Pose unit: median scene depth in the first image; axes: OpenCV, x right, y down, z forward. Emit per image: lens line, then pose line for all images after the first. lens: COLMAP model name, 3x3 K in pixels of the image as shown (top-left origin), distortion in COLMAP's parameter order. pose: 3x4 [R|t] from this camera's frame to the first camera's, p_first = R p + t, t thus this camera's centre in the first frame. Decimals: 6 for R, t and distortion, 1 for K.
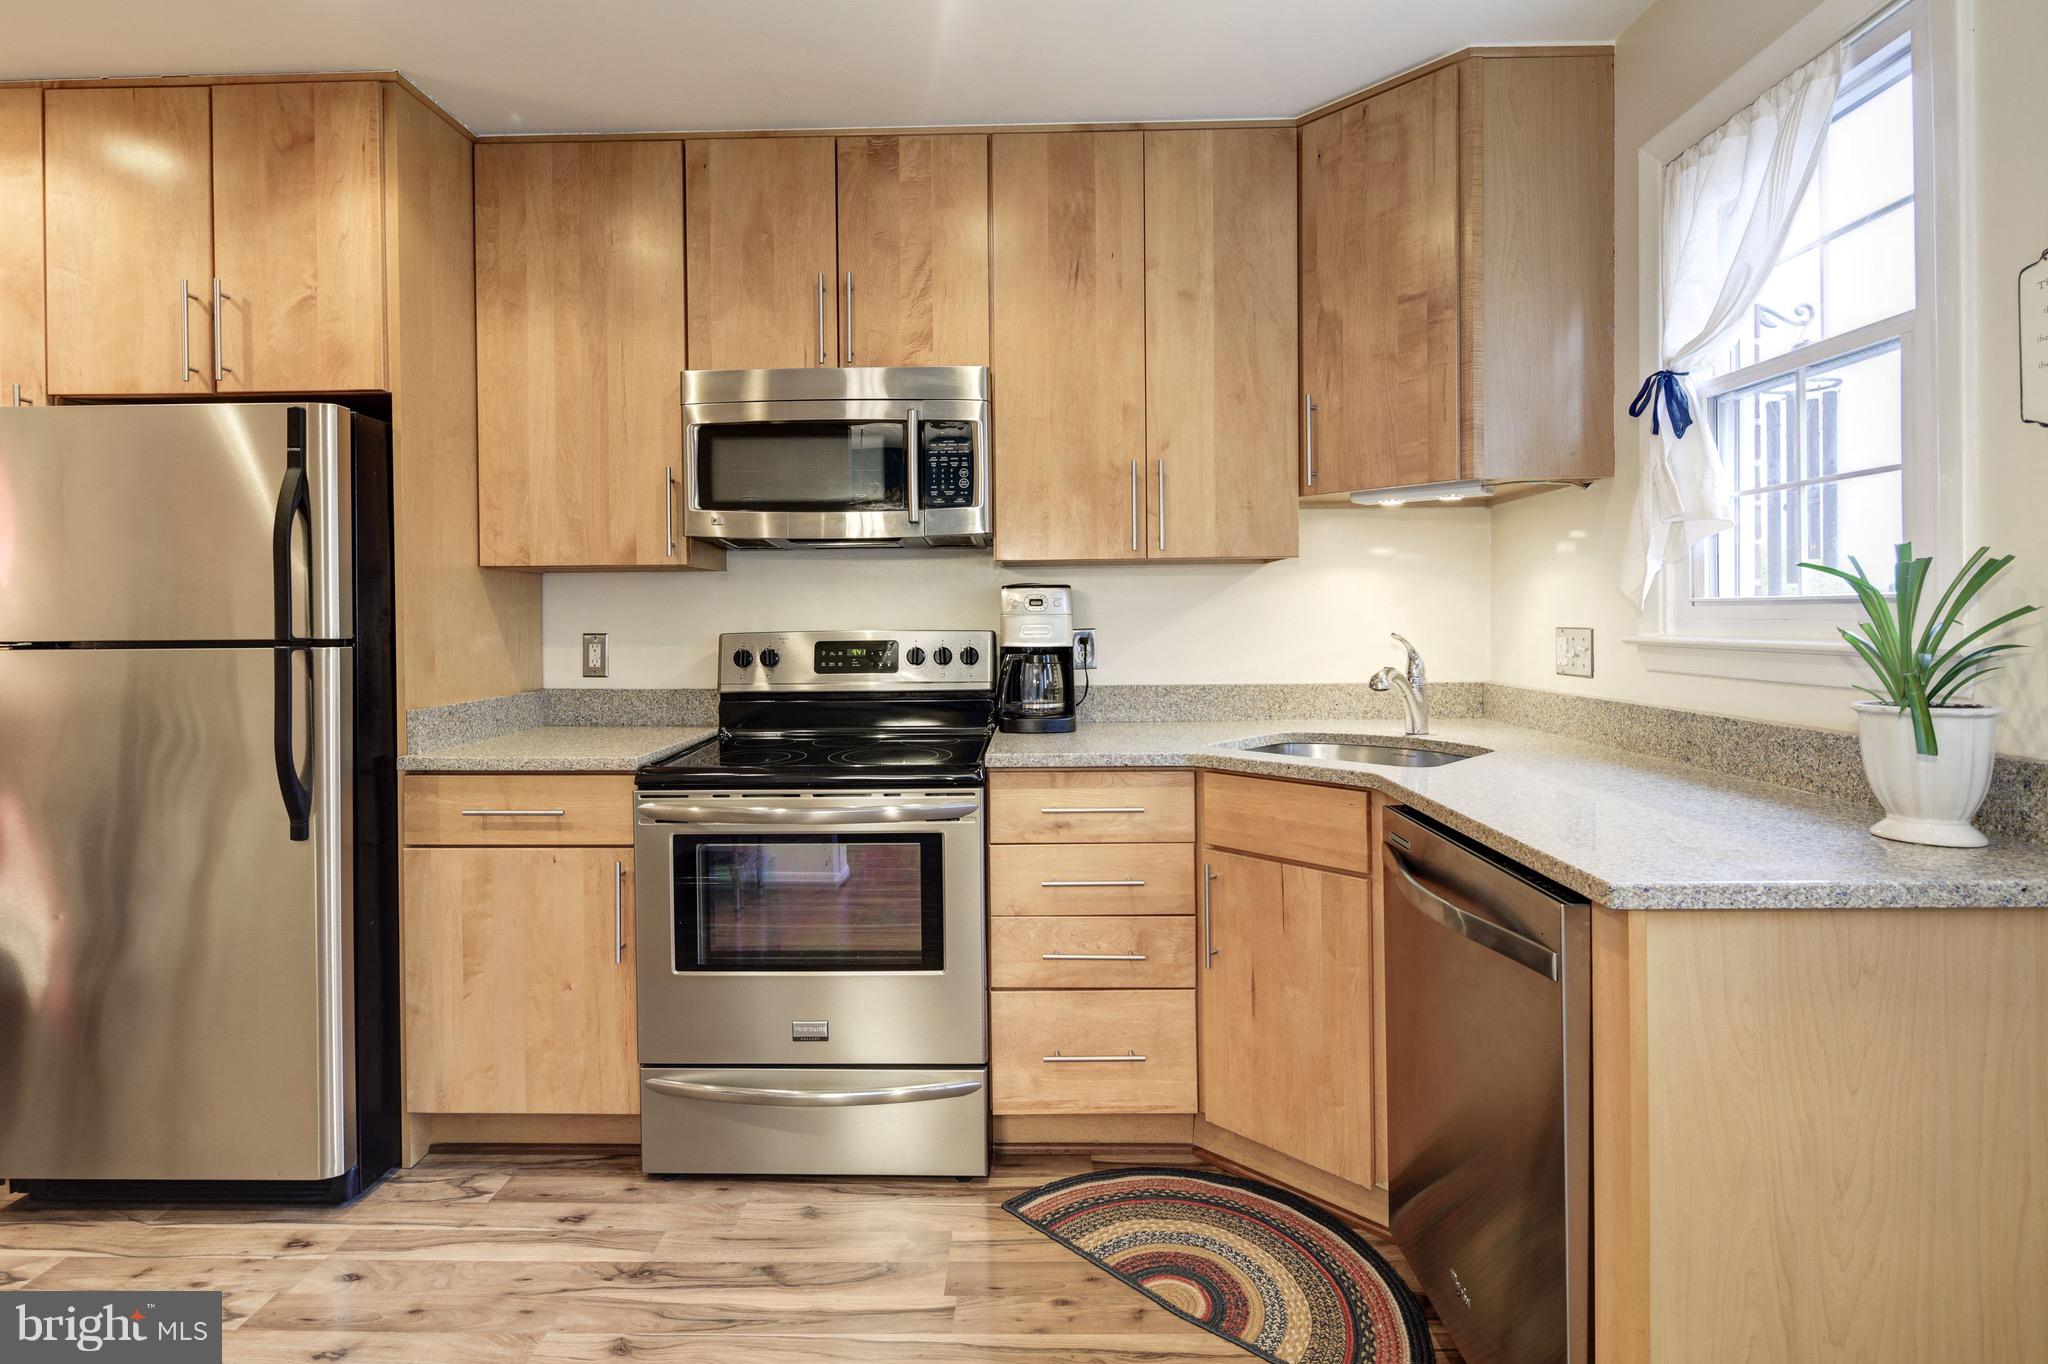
lens RADIAL K [[991.4, 0, 1020.0], [0, 991.4, 626.7], [0, 0, 1]] dist [0.004046, -0.004187]
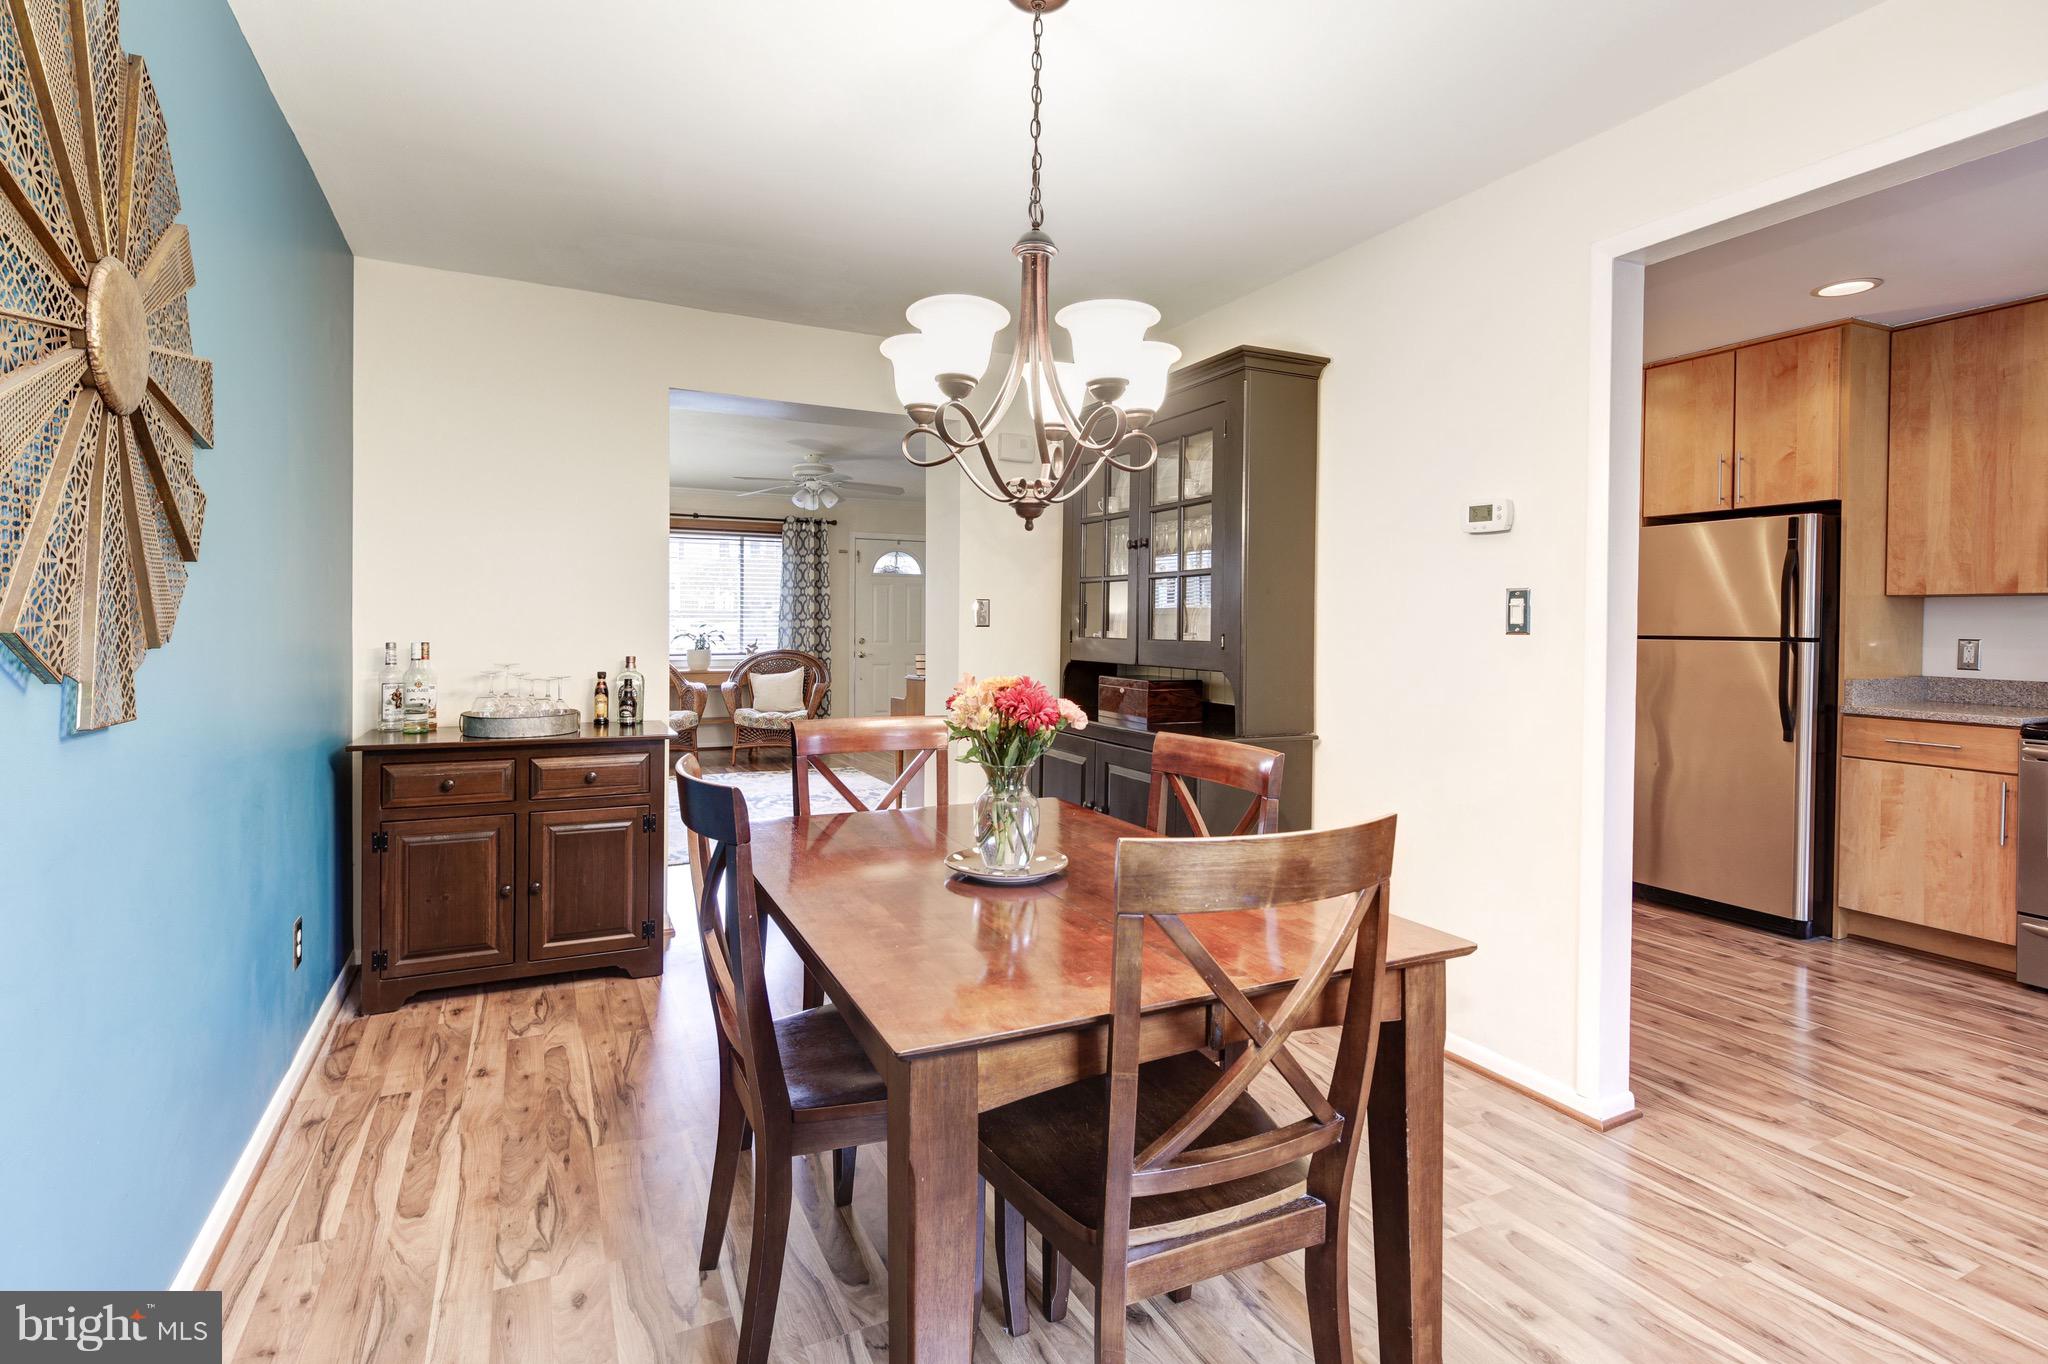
lens RADIAL K [[991.4, 0, 1009.7], [0, 991.4, 634.8], [0, 0, 1]] dist [0.004046, -0.004187]
pose [[0.450864, 0.025427, -0.892230, 0.254525], [-0.018744, 0.999643, 0.019017, -0.000851], [0.892396, 0.008150, 0.451180, -1.007696]]
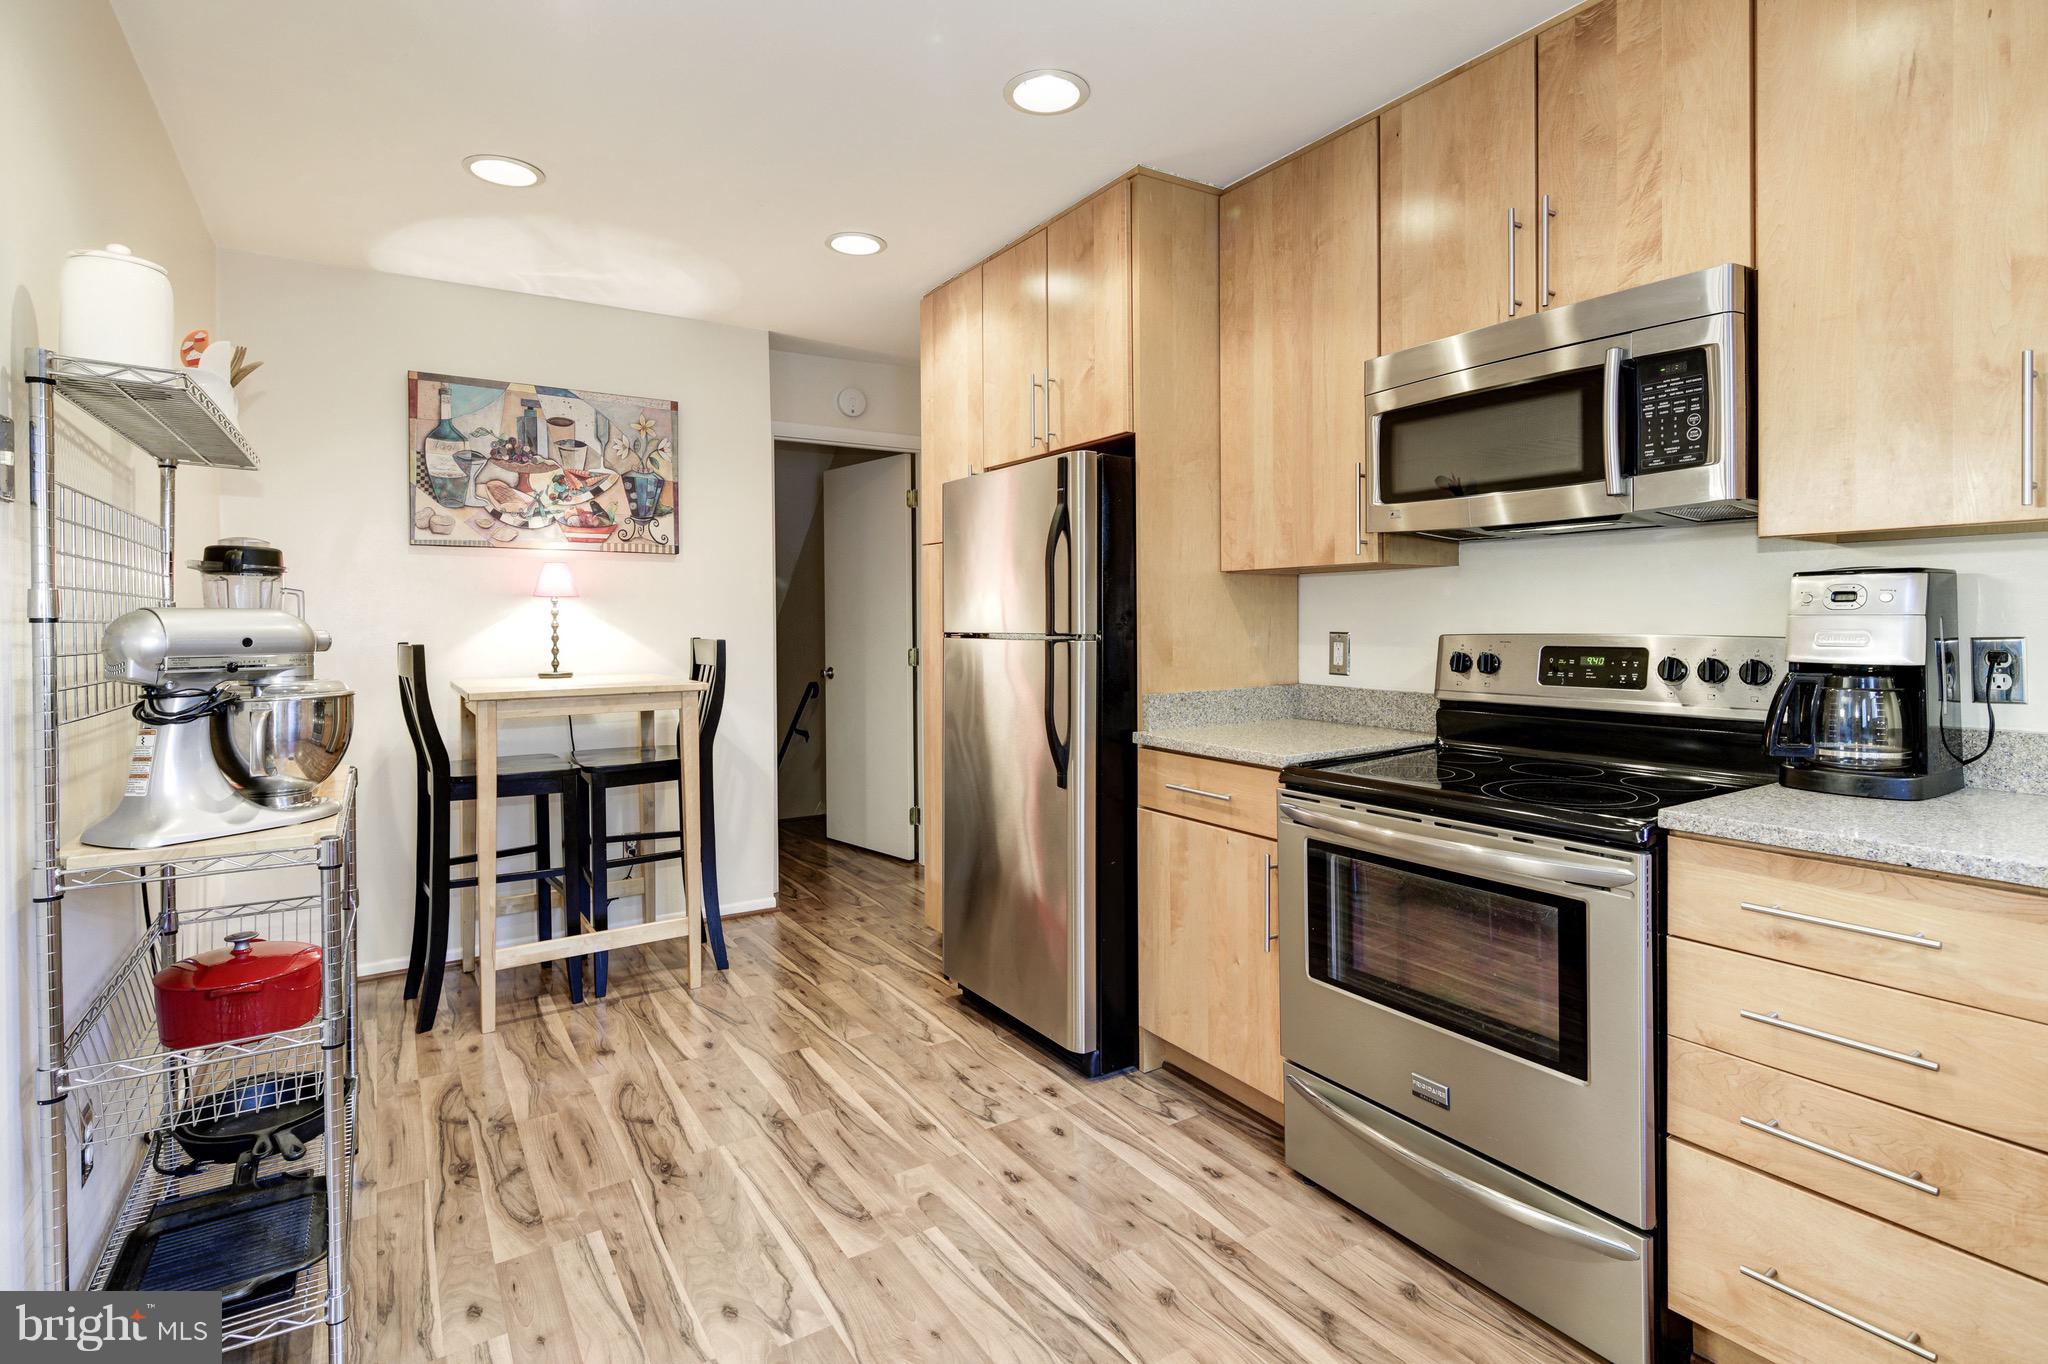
lens RADIAL K [[991.4, 0, 1013.0], [0, 991.4, 630.3], [0, 0, 1]] dist [0.004046, -0.004187]
pose [[0.555713, 0.014139, -0.831254, 0.267006], [-0.004504, 0.999892, 0.013996, -0.008984], [0.831362, -0.004034, 0.555716, 0.179762]]
